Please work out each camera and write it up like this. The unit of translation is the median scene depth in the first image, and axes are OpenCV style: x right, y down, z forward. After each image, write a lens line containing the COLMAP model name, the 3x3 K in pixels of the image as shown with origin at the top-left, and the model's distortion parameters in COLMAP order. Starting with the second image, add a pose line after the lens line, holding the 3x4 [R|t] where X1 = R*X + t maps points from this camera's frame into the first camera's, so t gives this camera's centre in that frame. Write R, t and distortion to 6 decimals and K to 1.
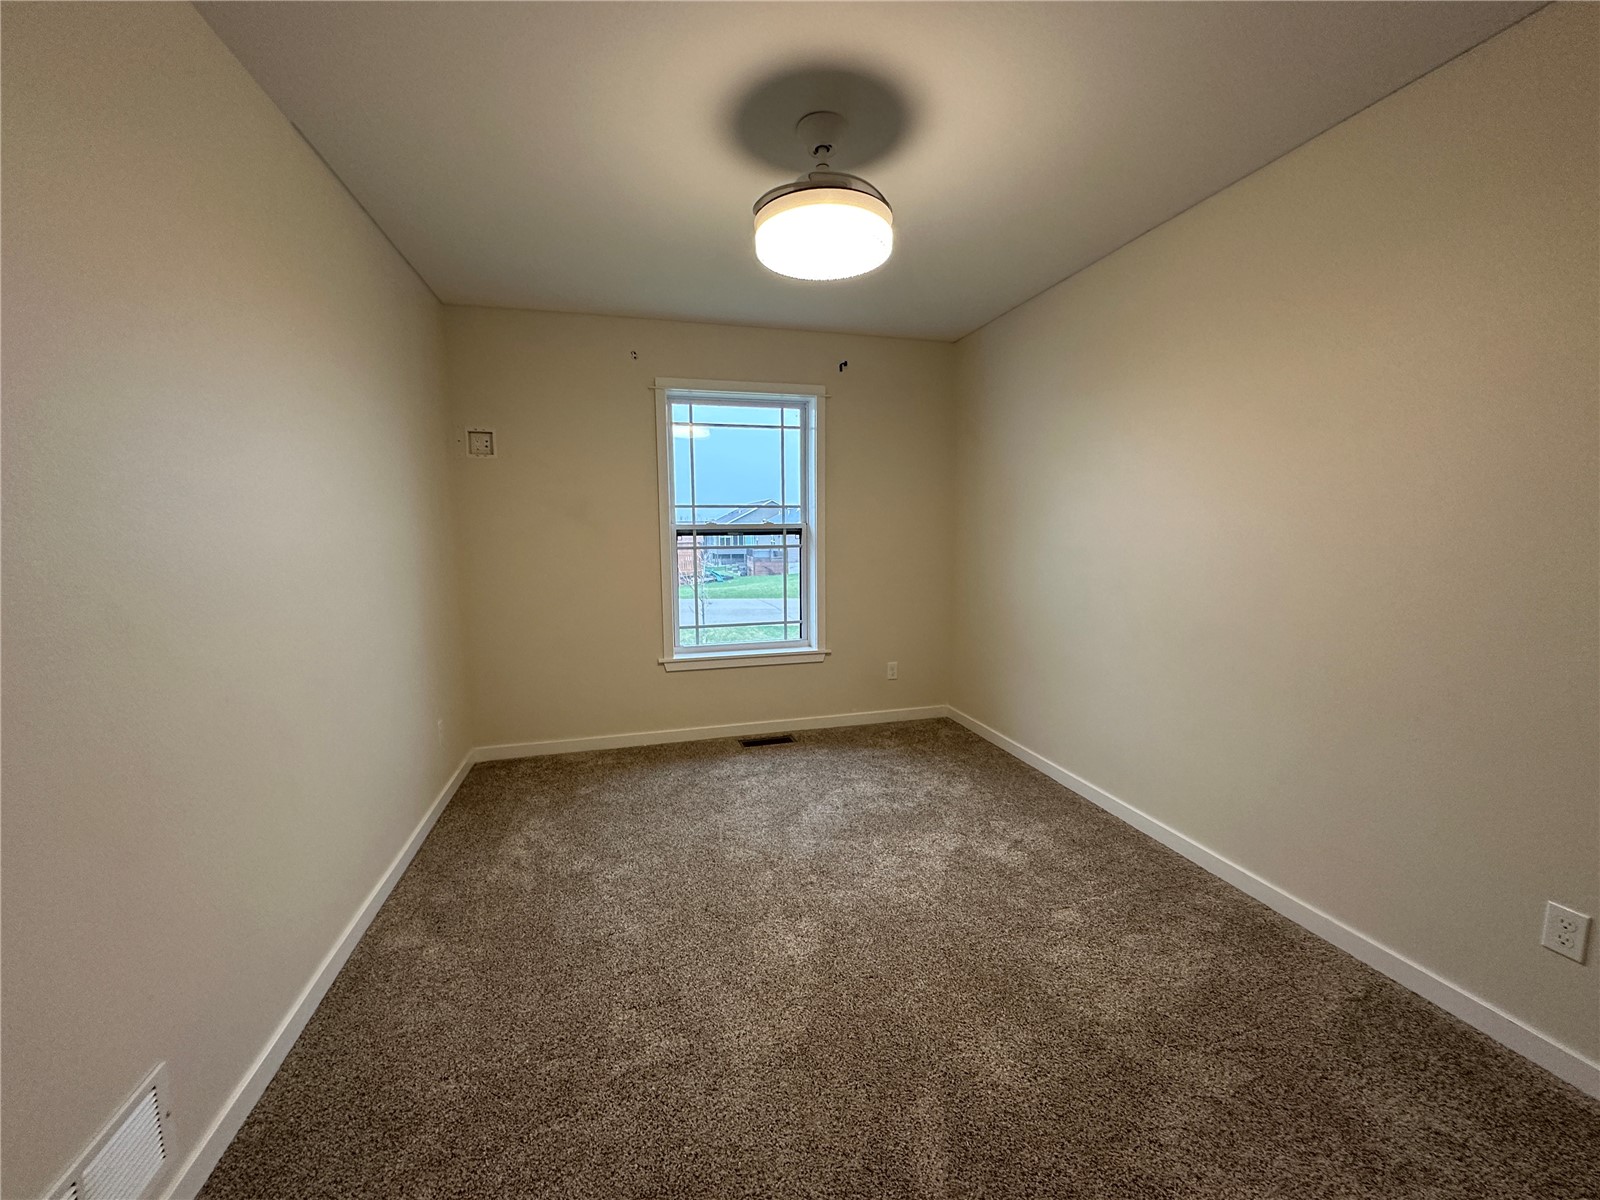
lens RADIAL K [[638.4, 0, 798.6], [0, 638.4, 600.3], [0, 0, 1]] dist [-0.002653, 0.000263]
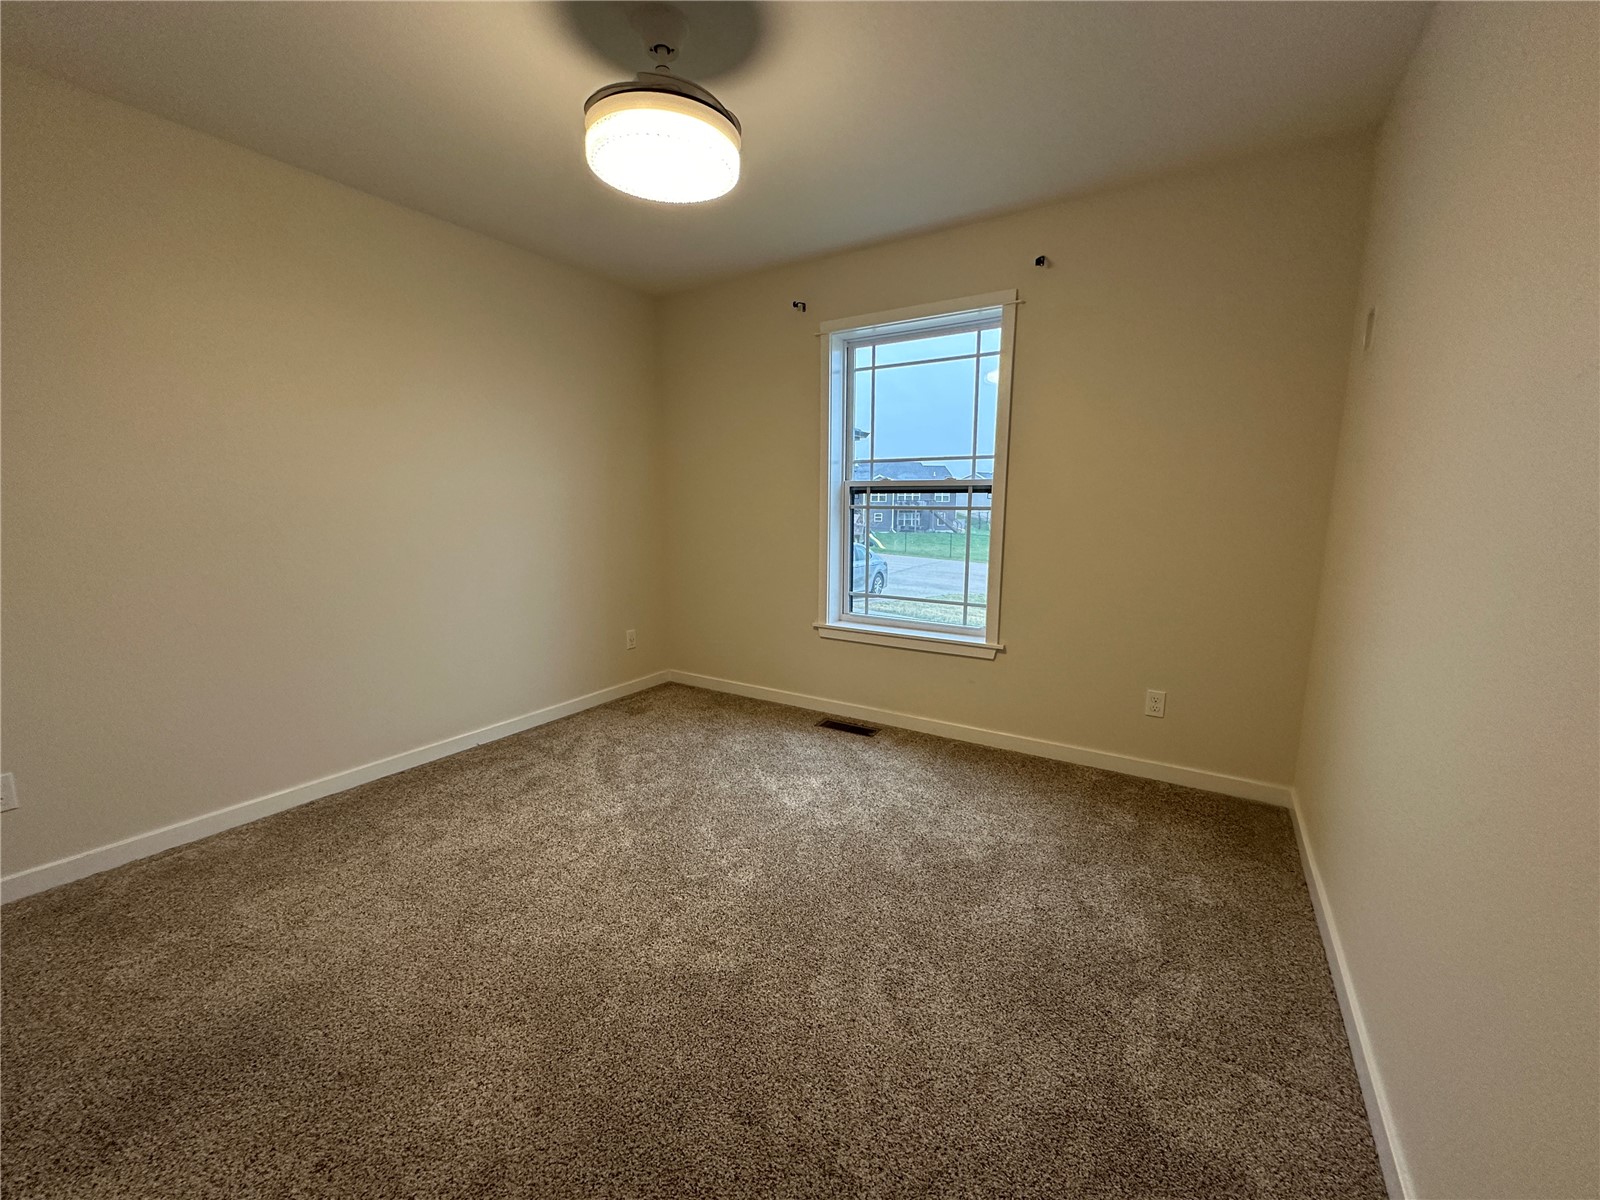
lens RADIAL K [[722.6, 0, 794.8], [0, 722.6, 600.8], [0, 0, 1]] dist [0.081573, 0.000083]
pose [[0.634555, 0.117263, -0.763931, 0.572975], [-0.084062, 0.993031, 0.082604, -0.027529], [0.768293, 0.011801, 0.639990, 0.265294]]
